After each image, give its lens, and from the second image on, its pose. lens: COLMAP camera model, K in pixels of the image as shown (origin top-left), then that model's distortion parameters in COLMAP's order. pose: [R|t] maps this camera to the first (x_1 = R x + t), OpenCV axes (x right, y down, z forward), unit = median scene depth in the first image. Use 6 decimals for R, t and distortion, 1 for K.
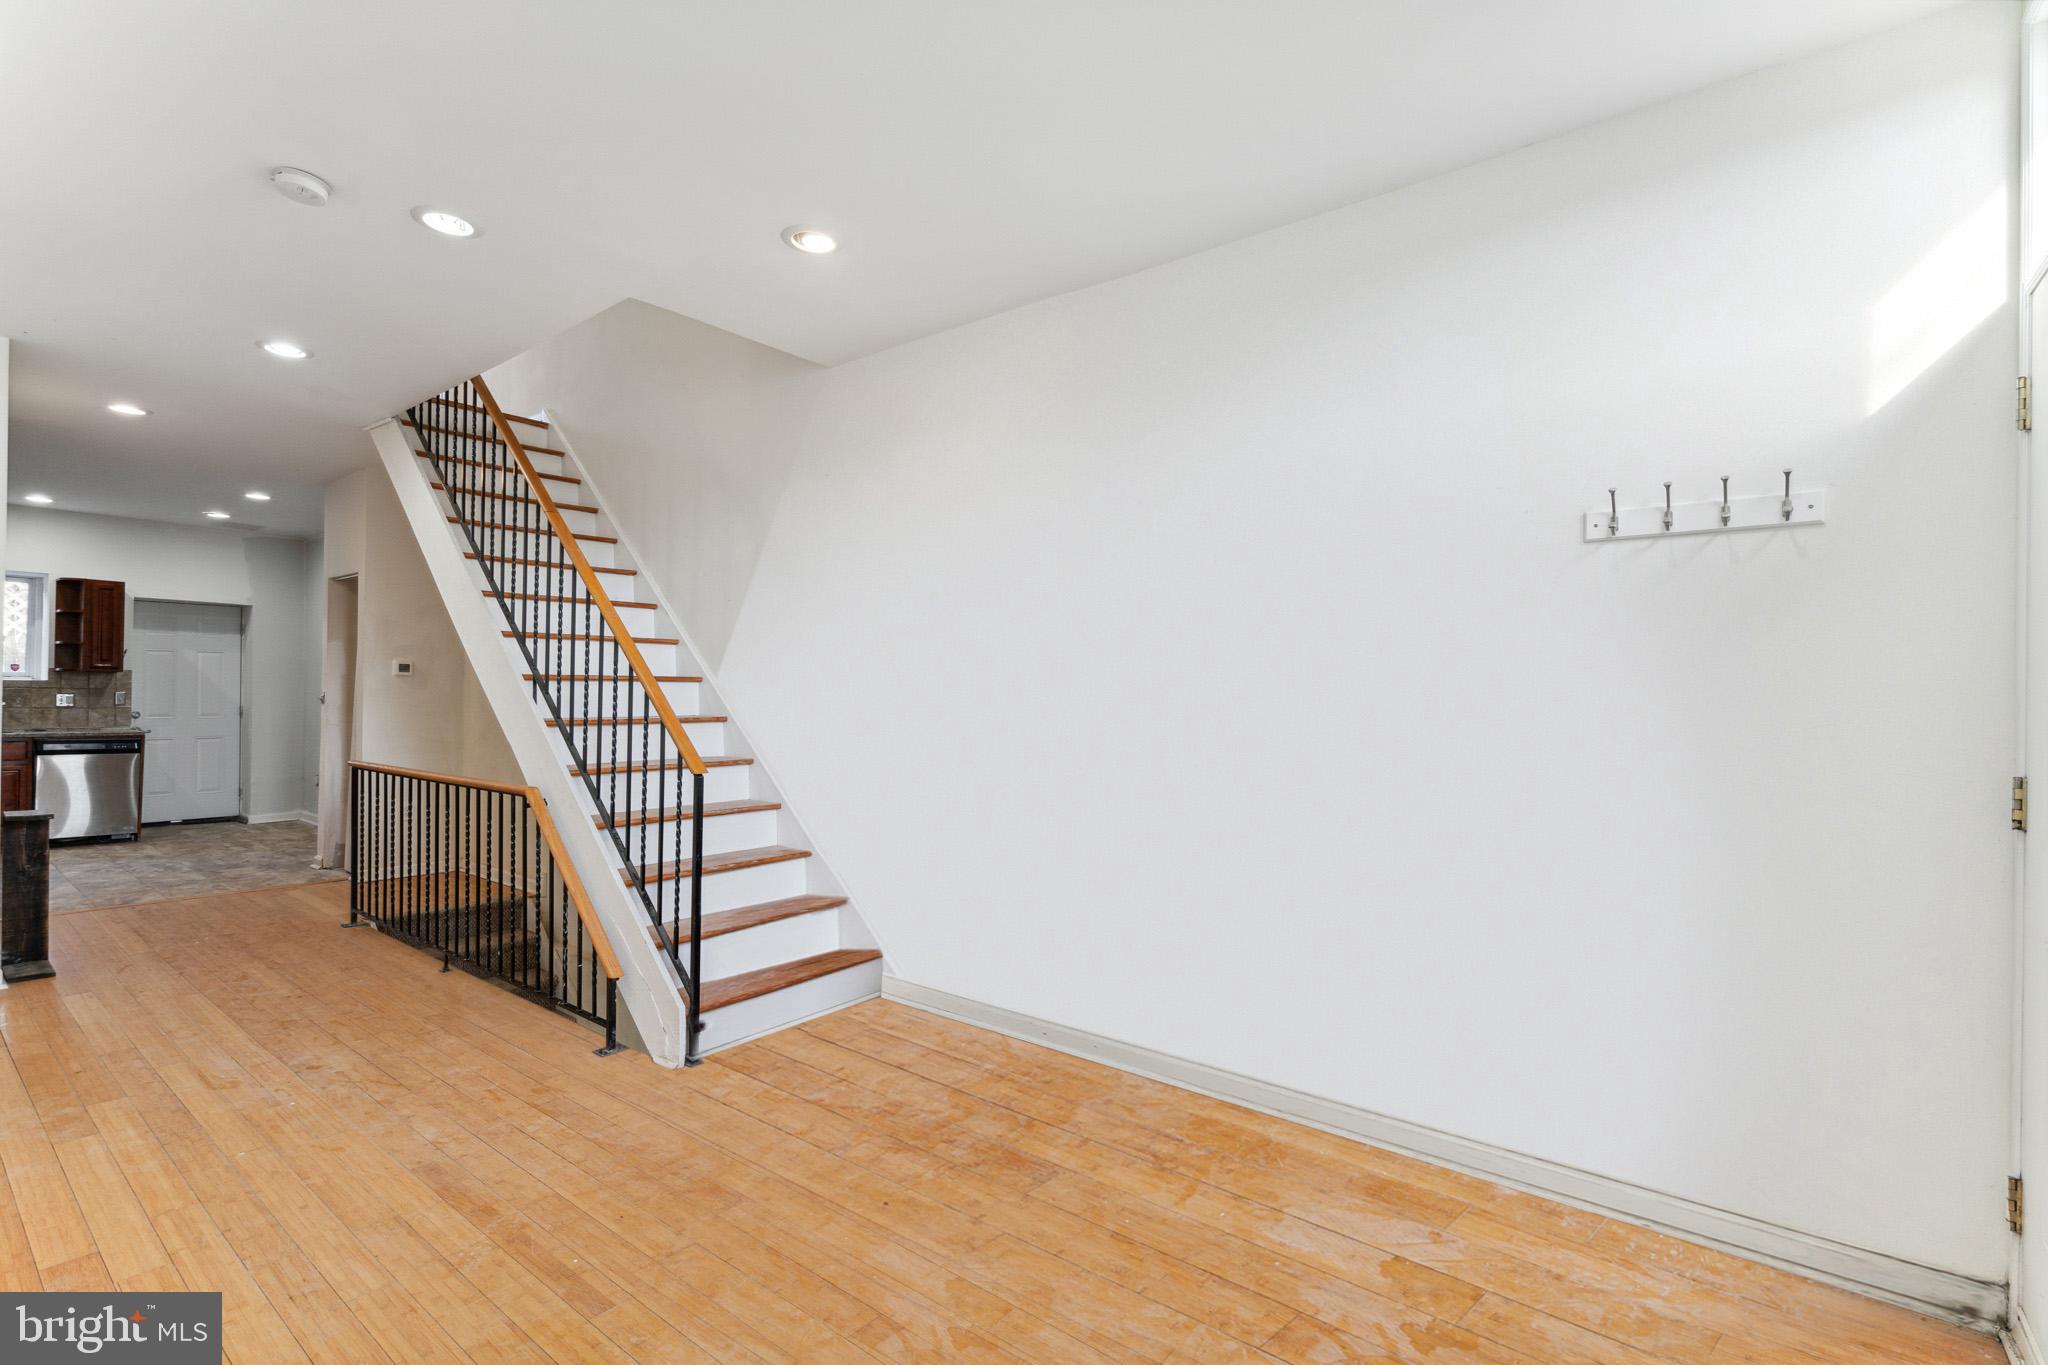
lens RADIAL K [[937.7, 0, 1018.7], [0, 937.7, 685.5], [0, 0, 1]] dist [-0.007305, 0.001703]
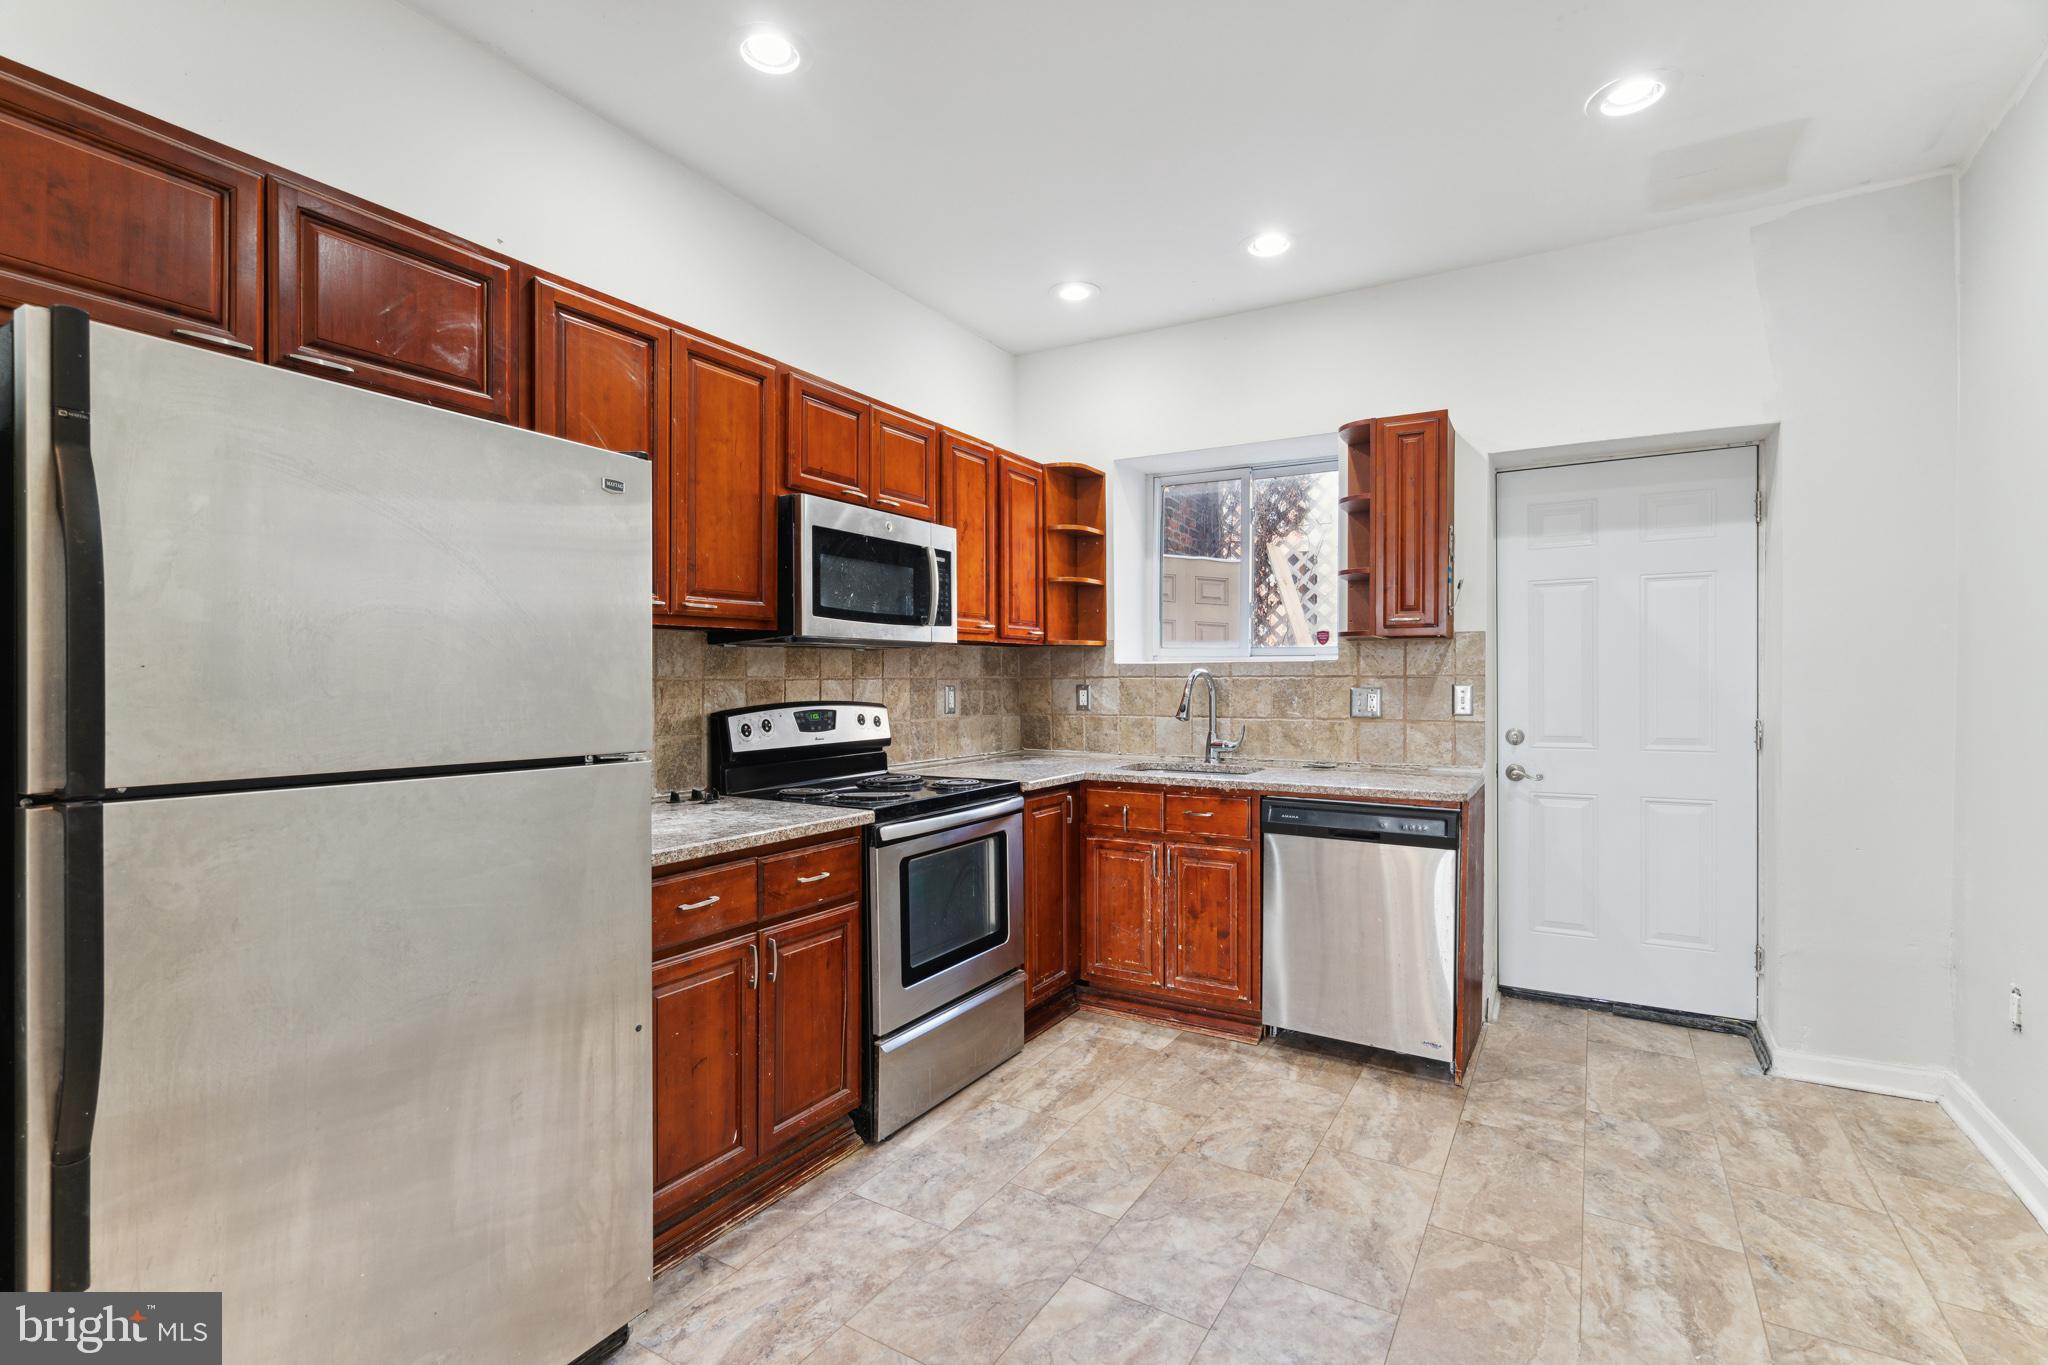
lens RADIAL K [[937.7, 0, 1018.7], [0, 937.7, 685.5], [0, 0, 1]] dist [-0.007305, 0.001703]
pose [[0.123664, 0.003724, -0.992317, -0.578143], [0.010120, 0.999936, 0.005014, 0.003301], [0.992273, -0.010662, 0.123618, 0.759630]]
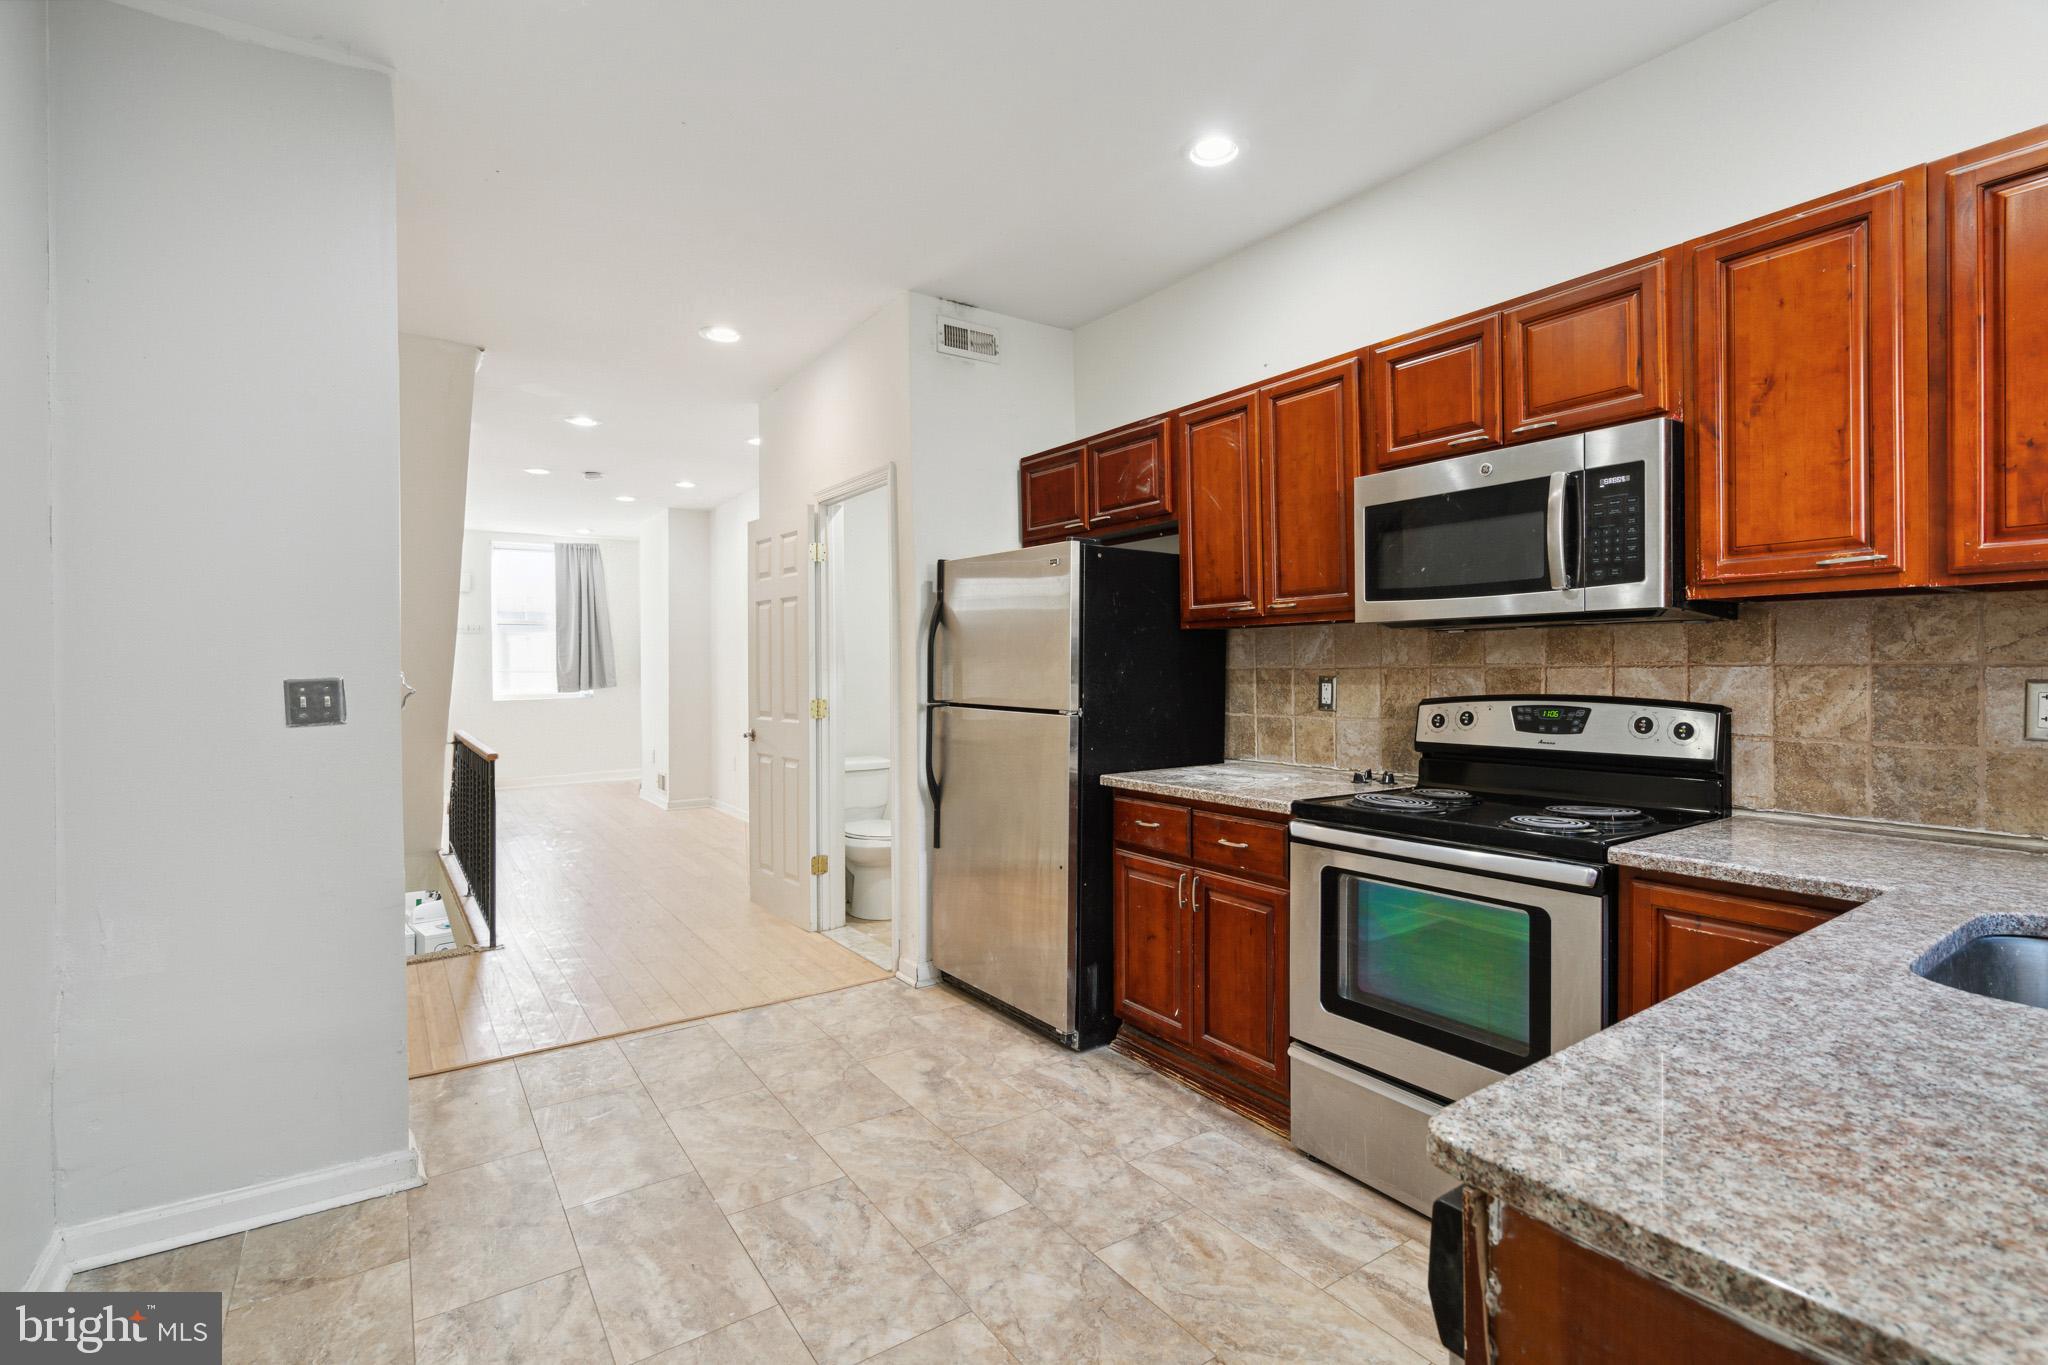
lens RADIAL K [[952.2, 0, 1014.9], [0, 952.2, 667.8], [0, 0, 1]] dist [-0.001105, 0.000250]
pose [[-0.952877, 0.000322, 0.303358, -1.101786], [-0.001928, 0.999973, -0.007118, 0.005529], [-0.303352, -0.007367, -0.952850, 1.265317]]
